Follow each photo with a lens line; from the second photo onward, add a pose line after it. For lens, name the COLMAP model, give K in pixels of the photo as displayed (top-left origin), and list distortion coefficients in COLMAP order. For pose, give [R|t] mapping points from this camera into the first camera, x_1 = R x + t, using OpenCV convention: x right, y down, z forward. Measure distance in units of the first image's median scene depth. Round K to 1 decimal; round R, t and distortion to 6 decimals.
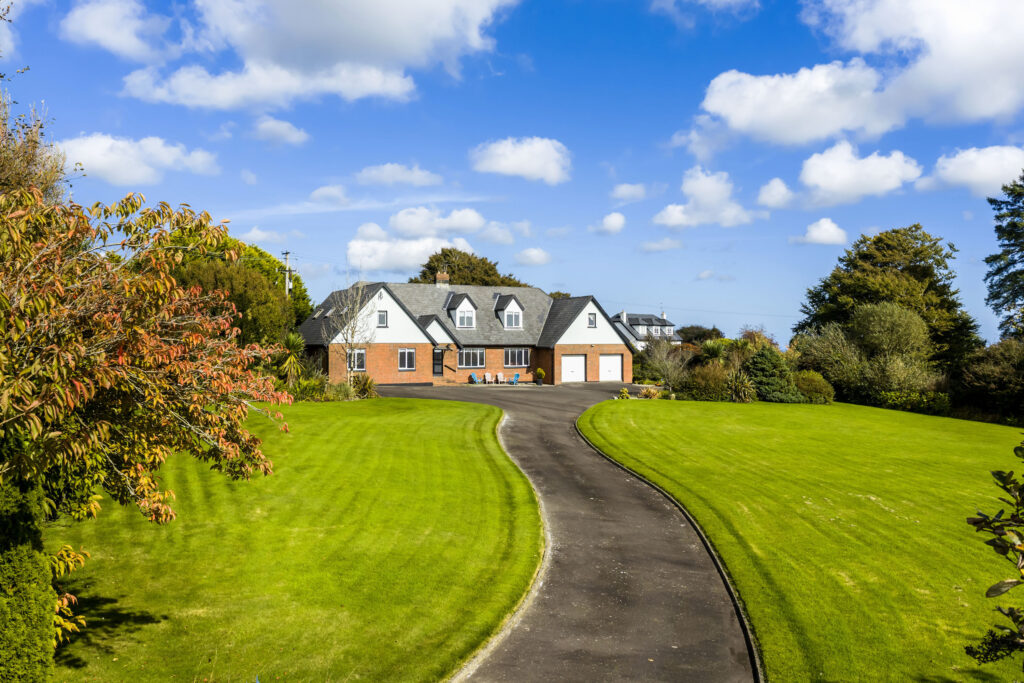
lens RADIAL K [[843.6, 0, 512.0], [0, 843.6, 341.5], [0, 0, 1]] dist [0.001884, -0.002679]
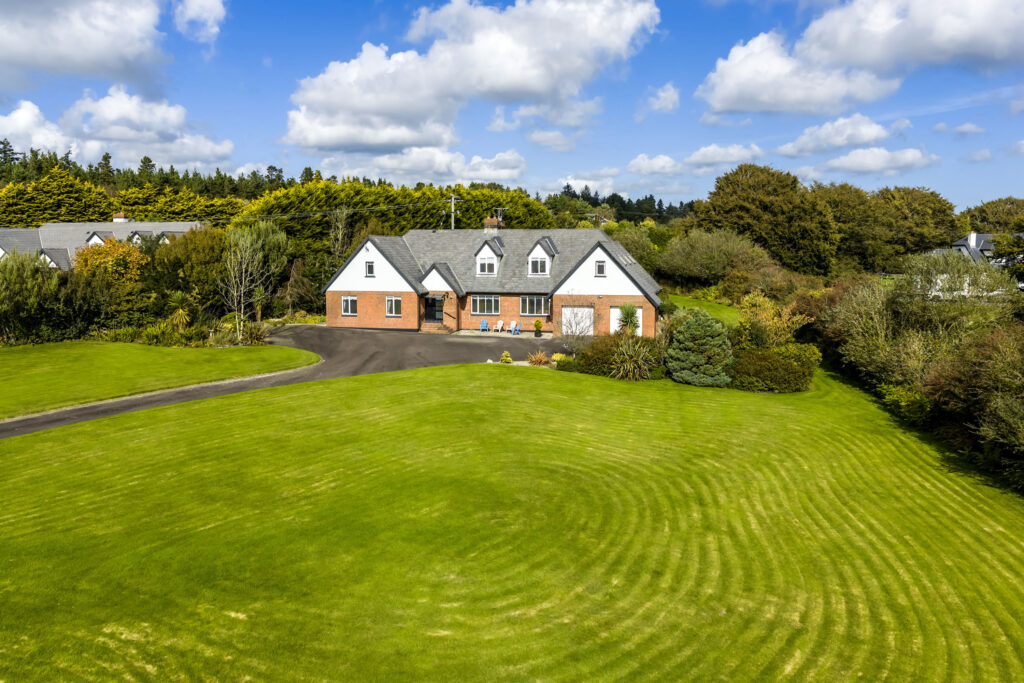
lens RADIAL K [[843.6, 0, 512.0], [0, 843.6, 341.5], [0, 0, 1]] dist [0.001884, -0.002679]
pose [[0.744123, 0.078005, -0.663473, 0.643013], [0.002662, 0.992805, 0.119711, -0.057321], [0.668037, -0.090846, 0.738562, 0.266532]]
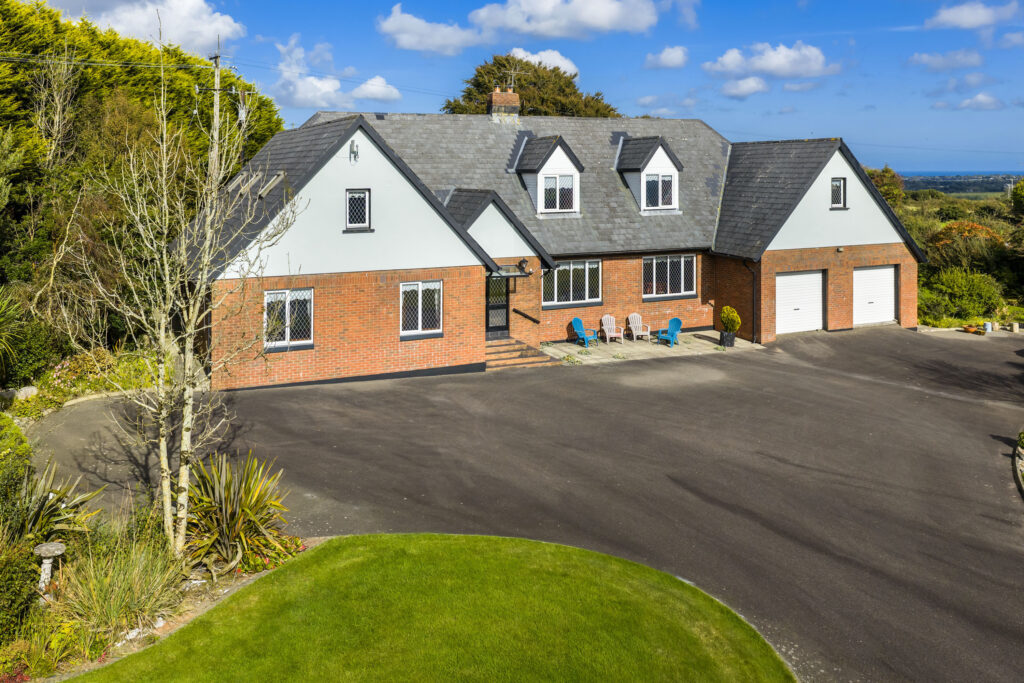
lens RADIAL K [[887.4, 0, 506.9], [0, 887.4, 169.9], [0, 0, 1]] dist [0.007833, 0.001962]
pose [[0.997921, -0.003617, -0.064340, -0.051456], [0.004024, 0.999973, 0.006196, -0.042055], [0.064316, -0.006442, 0.997909, 0.528045]]
